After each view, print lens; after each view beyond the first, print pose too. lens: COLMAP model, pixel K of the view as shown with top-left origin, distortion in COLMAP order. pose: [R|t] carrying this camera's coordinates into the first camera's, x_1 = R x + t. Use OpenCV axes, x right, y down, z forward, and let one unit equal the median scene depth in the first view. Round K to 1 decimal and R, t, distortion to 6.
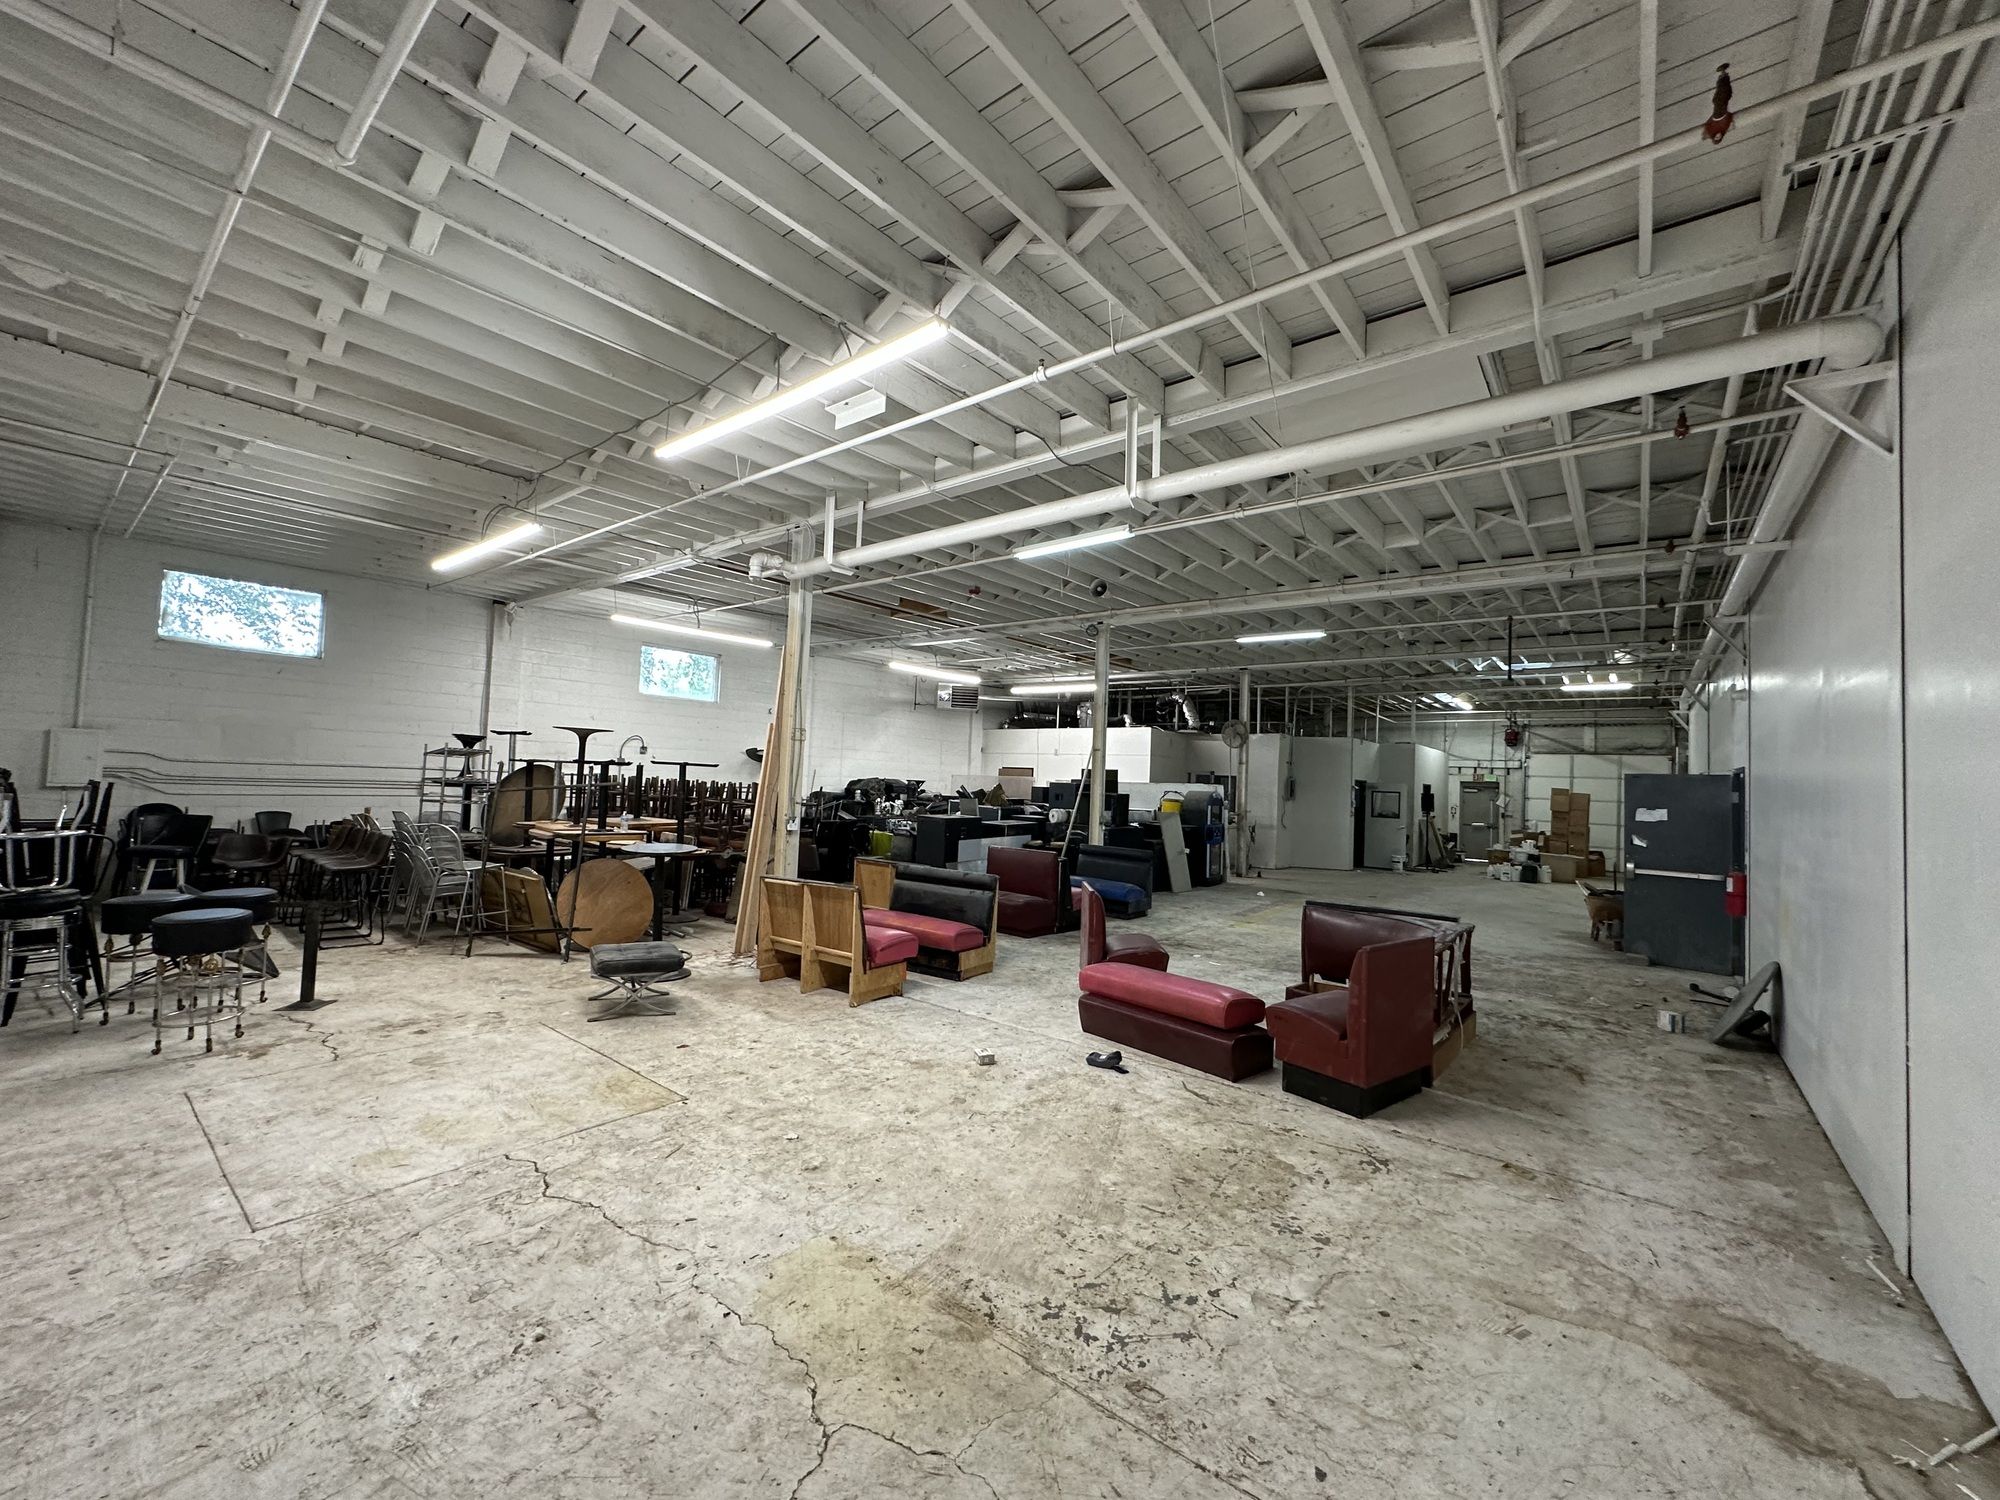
lens RADIAL K [[807.5, 0, 995.7], [0, 807.5, 744.1], [0, 0, 1]] dist [-0.000380, 0.000433]
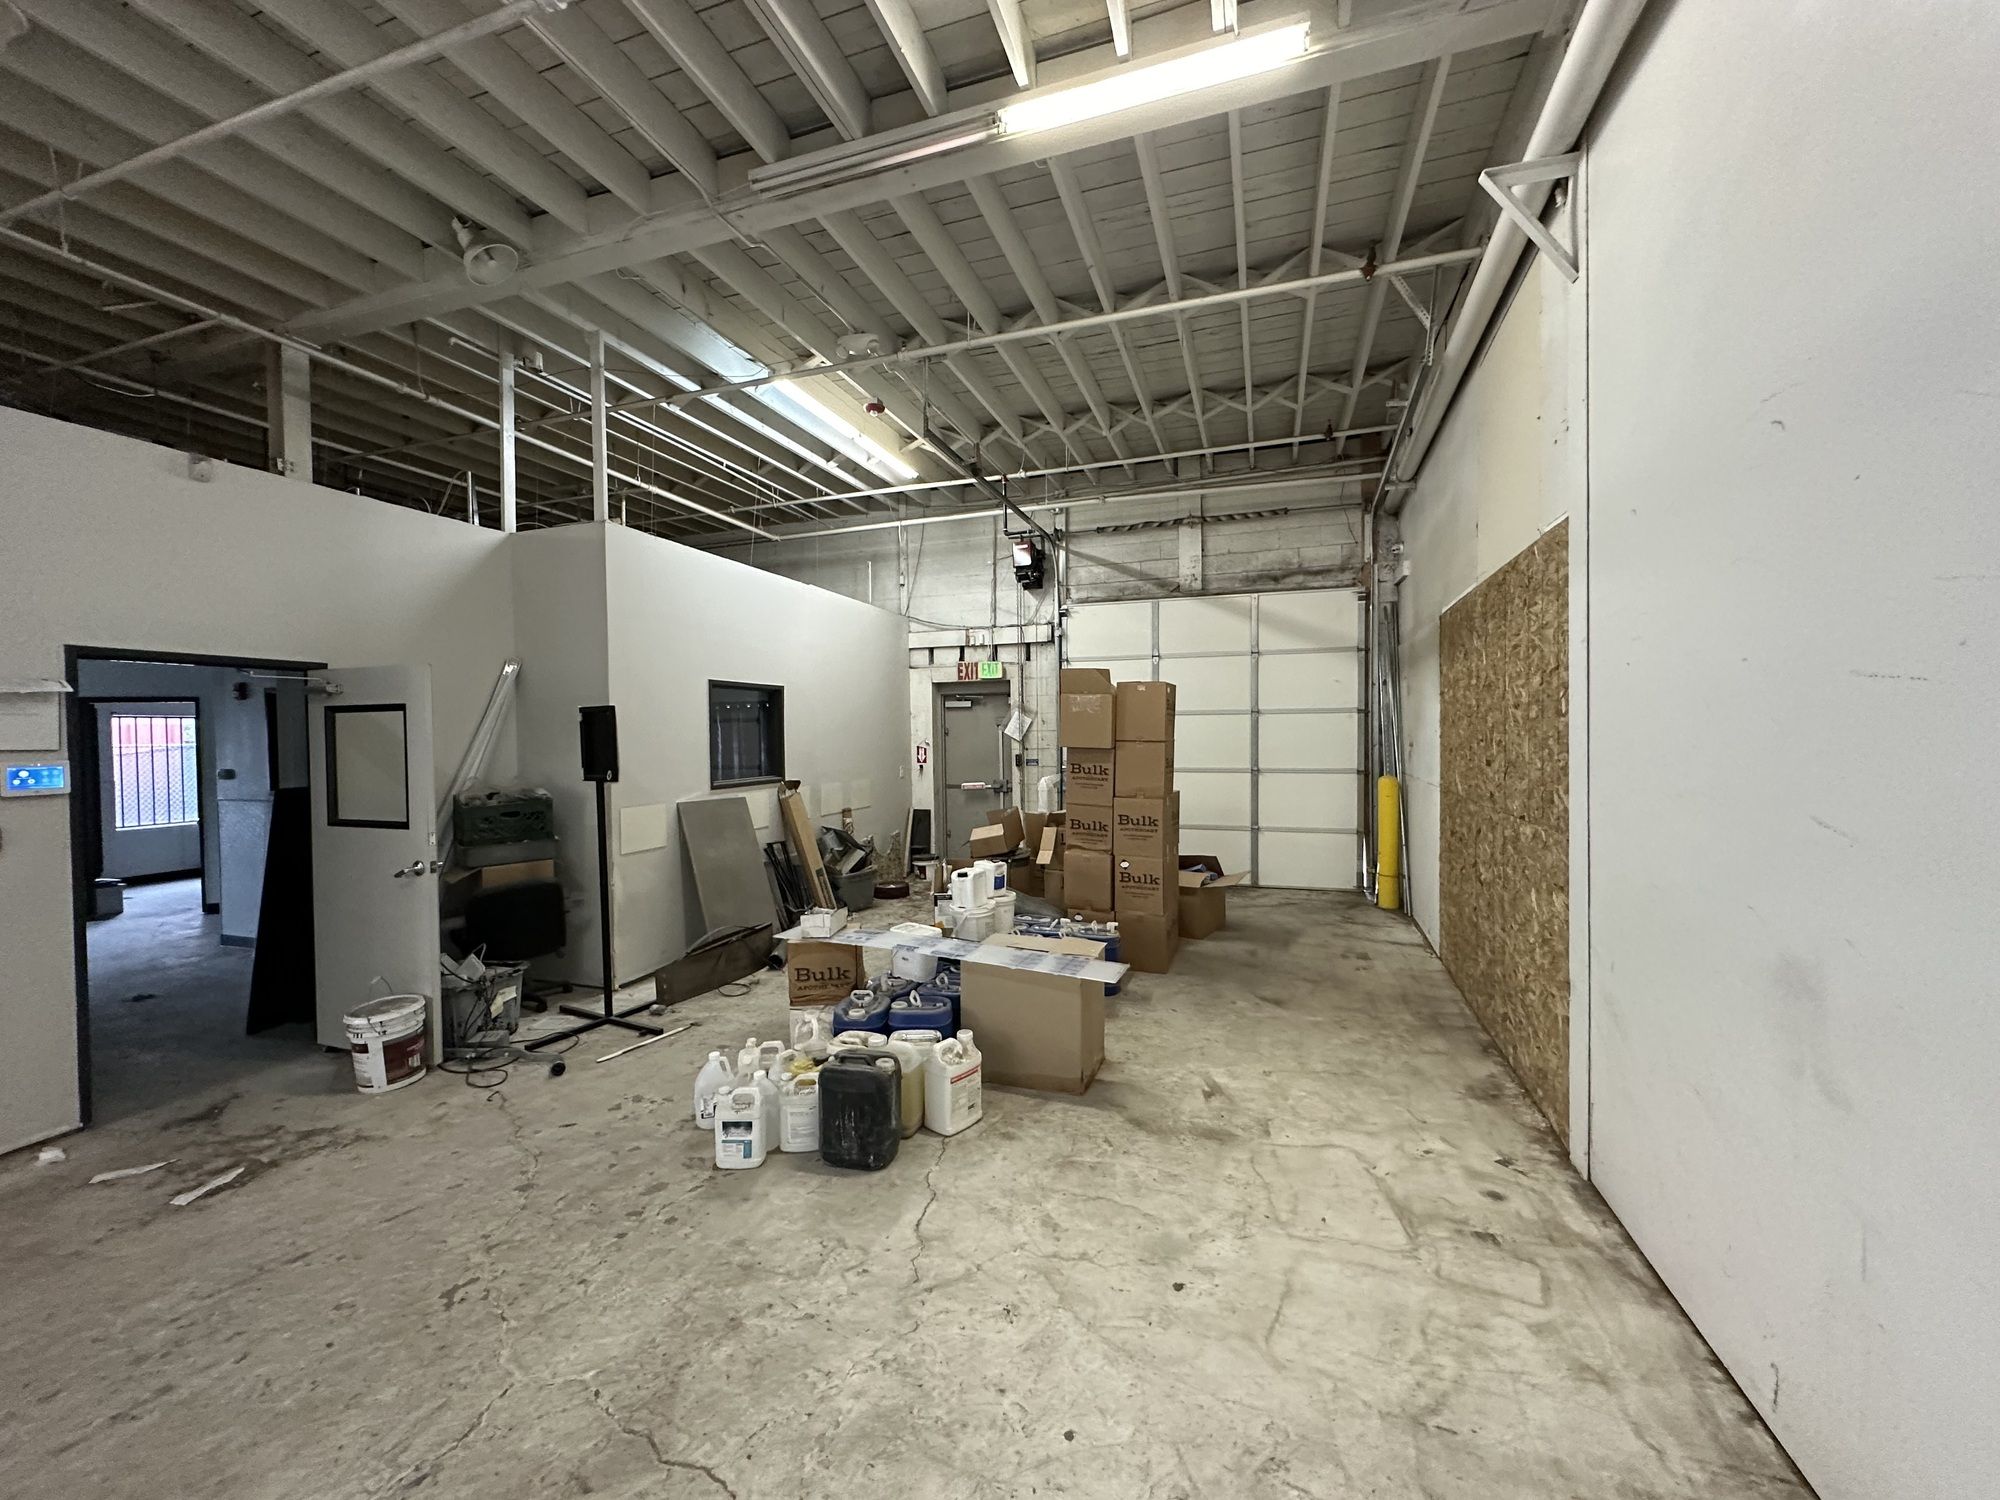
lens RADIAL K [[805.6, 0, 1003.2], [0, 805.6, 751.2], [0, 0, 1]] dist [0.002056, 0.000110]
pose [[0.925052, -0.065193, 0.374204, 3.386858], [0.035763, 0.995733, 0.085067, 0.351120], [-0.378153, -0.065309, 0.923437, 4.530020]]
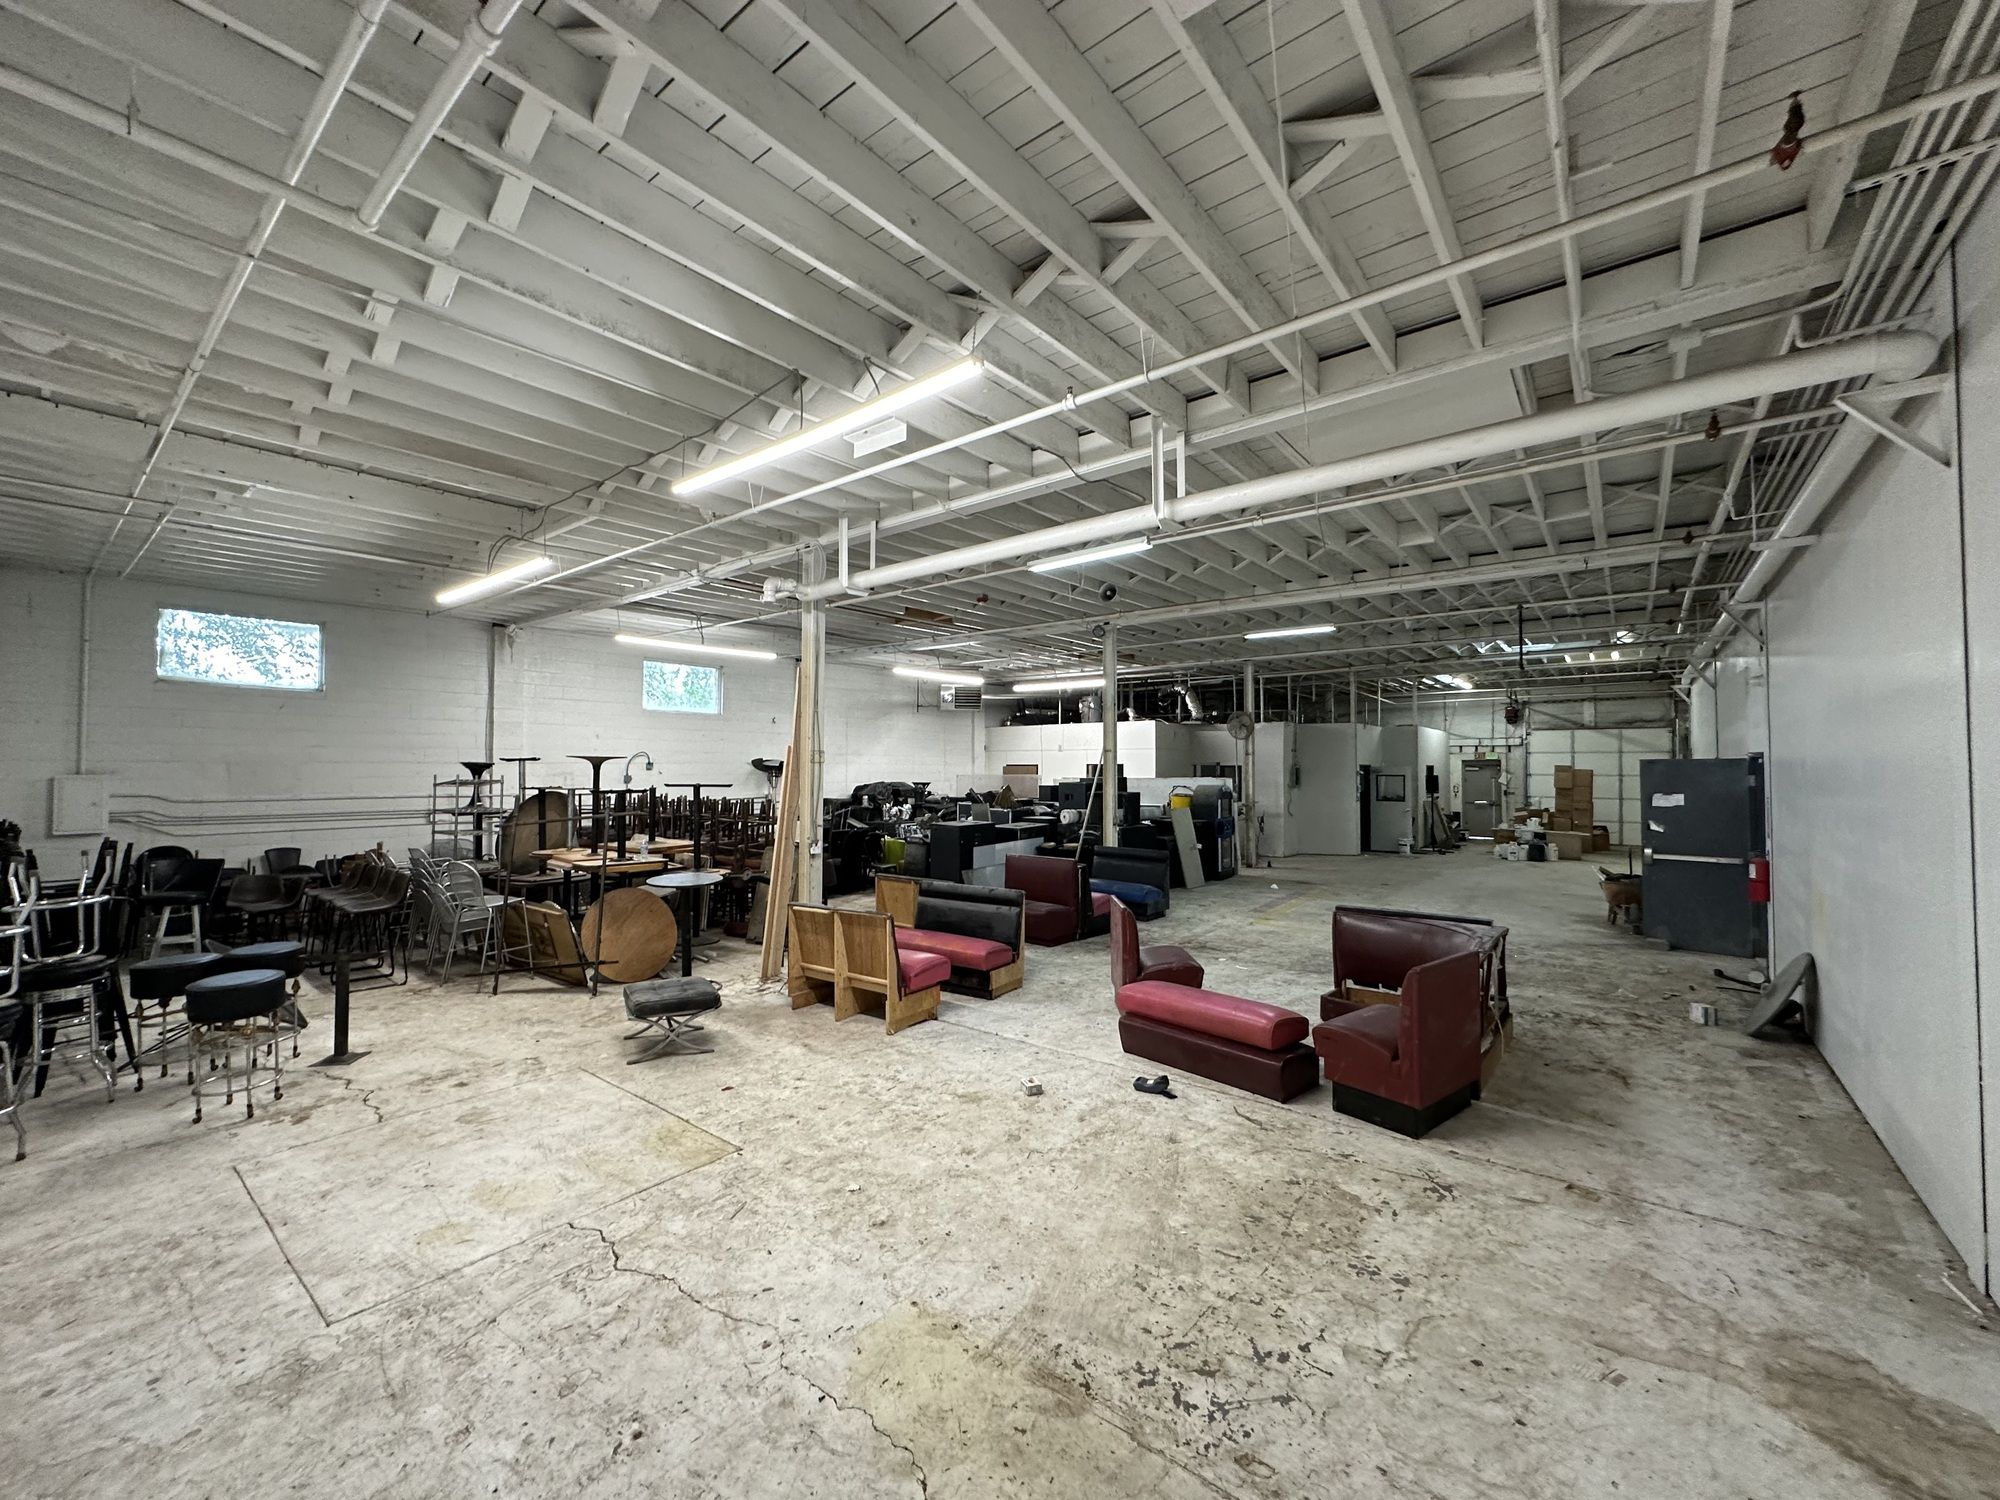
lens RADIAL K [[807.5, 0, 1000.5], [0, 807.5, 748.6], [0, 0, 1]] dist [-0.000380, 0.000433]
pose [[0.999219, -0.038585, 0.008549, -0.047371], [0.038444, 0.999131, 0.016097, -0.050107], [-0.009163, -0.015755, 0.999834, 0.010553]]
